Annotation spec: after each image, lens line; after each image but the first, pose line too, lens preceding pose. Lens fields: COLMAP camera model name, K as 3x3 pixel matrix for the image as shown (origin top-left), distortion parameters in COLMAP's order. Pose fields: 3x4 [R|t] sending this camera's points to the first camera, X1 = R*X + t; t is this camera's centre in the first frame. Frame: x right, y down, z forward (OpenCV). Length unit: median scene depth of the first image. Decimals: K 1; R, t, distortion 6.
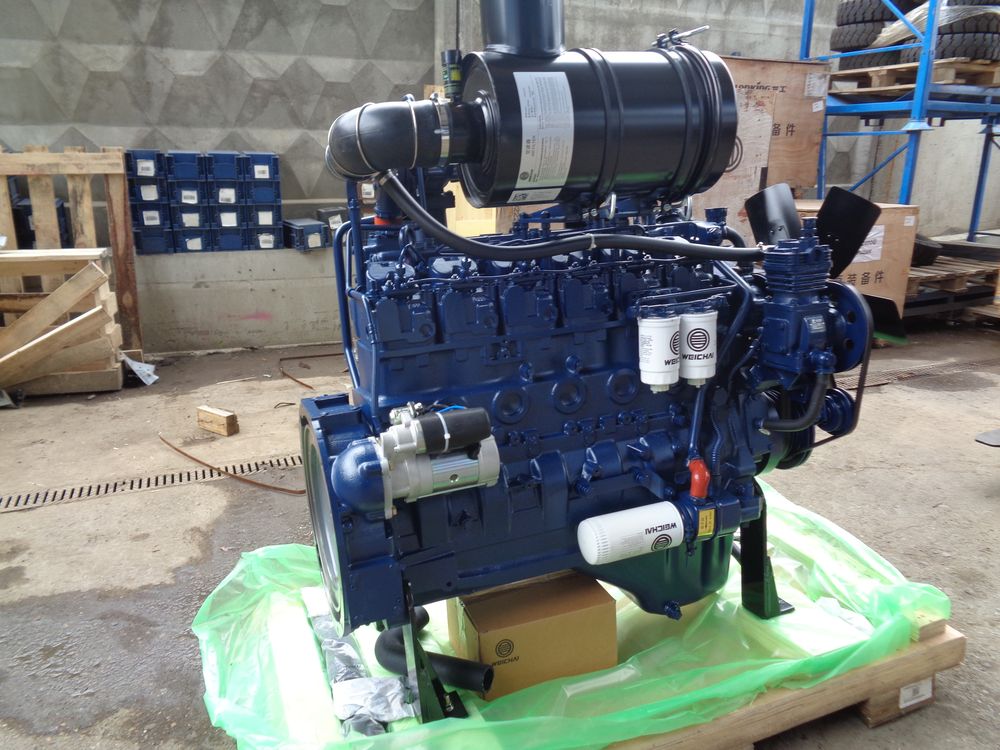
lens RADIAL K [[752.8, 0, 500.3], [0, 752.8, 379.6], [0, 0, 1]] dist [0.002627, 0.015620]
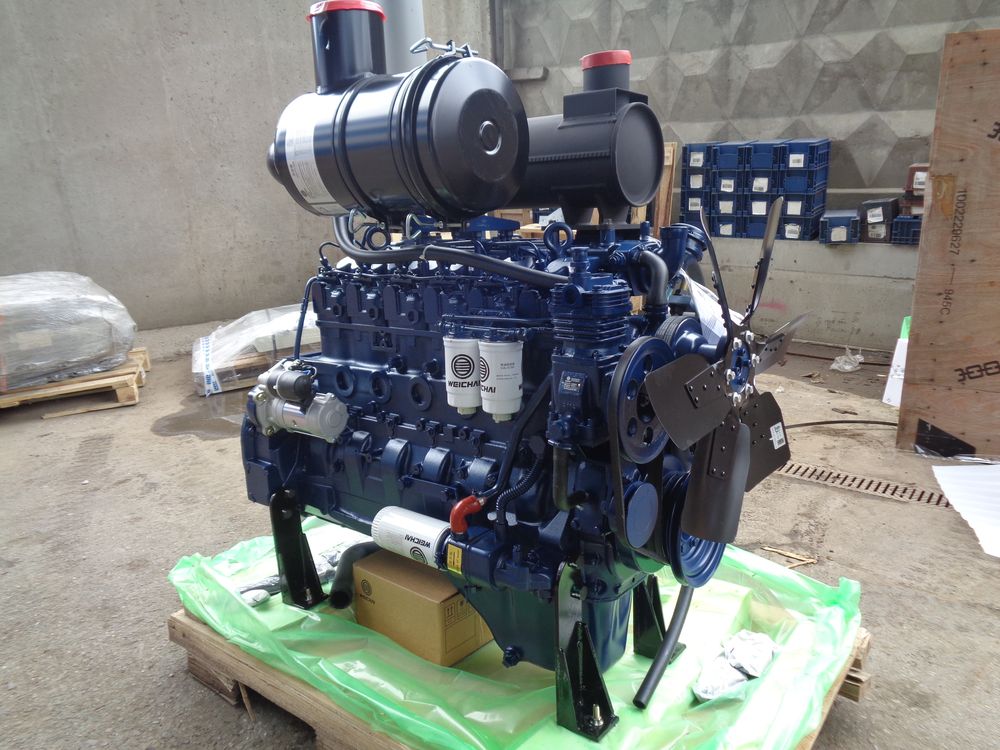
lens RADIAL K [[750.2, 0, 500.0], [0, 750.2, 375.0], [0, 0, 1]] dist [0.000452, 0.009096]
pose [[0.502387, 0.226347, -0.834490, 0.368809], [-0.205257, 0.968759, 0.139196, -0.063074], [0.839927, 0.101354, 0.533152, 0.185845]]
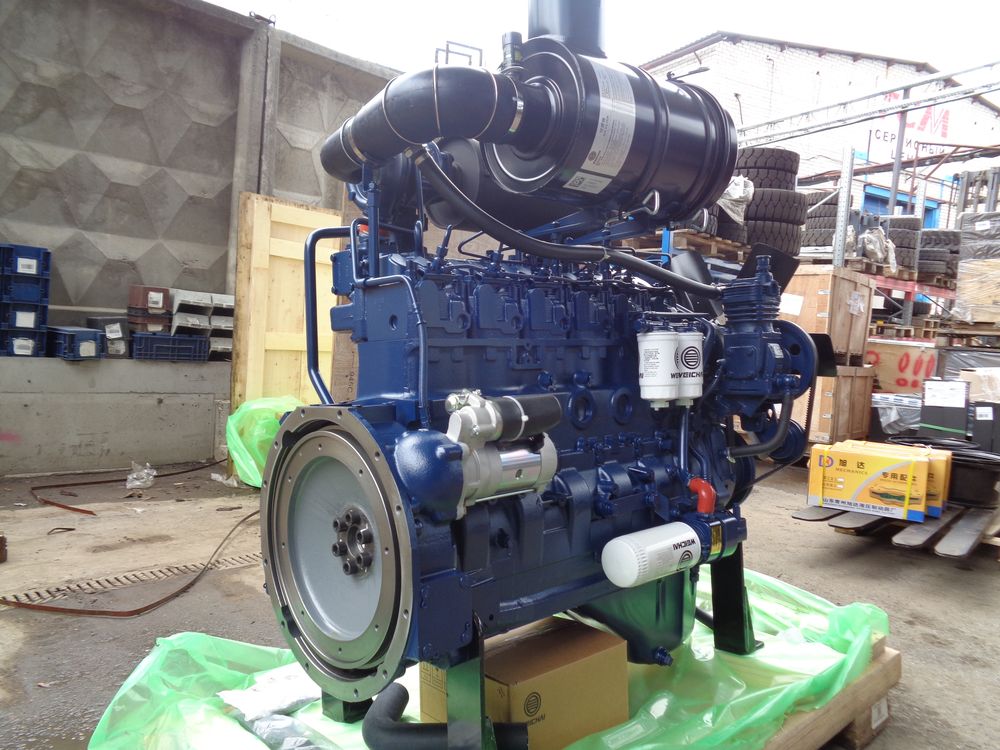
lens RADIAL K [[758.0, 0, 500.8], [0, 758.0, 380.2], [0, 0, 1]] dist [0.005644, 0.009730]
pose [[0.932136, 0.028093, 0.361017, -0.125016], [0.054478, 0.974759, -0.216513, 0.066259], [-0.357987, 0.221487, 0.907077, 0.056175]]
